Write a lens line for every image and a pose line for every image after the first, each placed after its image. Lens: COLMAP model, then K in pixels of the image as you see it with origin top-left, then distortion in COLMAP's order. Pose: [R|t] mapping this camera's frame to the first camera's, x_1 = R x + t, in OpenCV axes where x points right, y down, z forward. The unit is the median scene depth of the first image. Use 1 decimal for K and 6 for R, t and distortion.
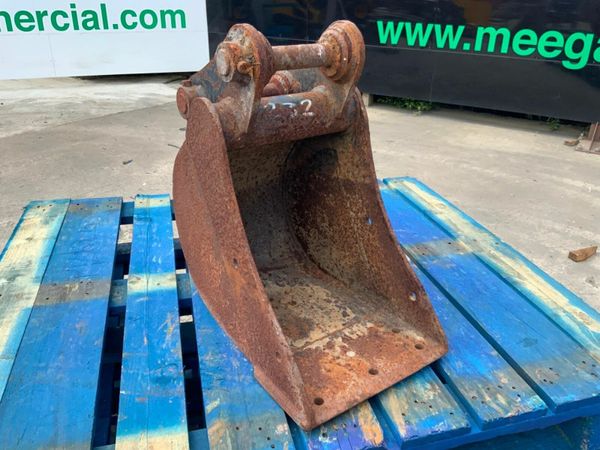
lens RADIAL K [[499.8, 0, 299.6], [0, 499.8, 225.8], [0, 0, 1]] dist [0.075936, -0.155796]
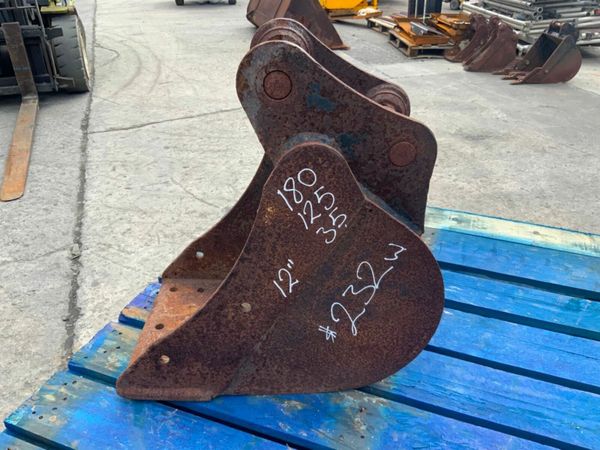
lens RADIAL K [[499.8, 0, 298.2], [0, 499.8, 225.3], [0, 0, 1]] dist [0.075936, -0.155796]
pose [[-0.588870, 0.383381, -0.711513, 0.552520], [-0.361147, 0.662747, 0.656002, -0.578576], [0.723052, 0.643261, -0.251815, 1.110291]]
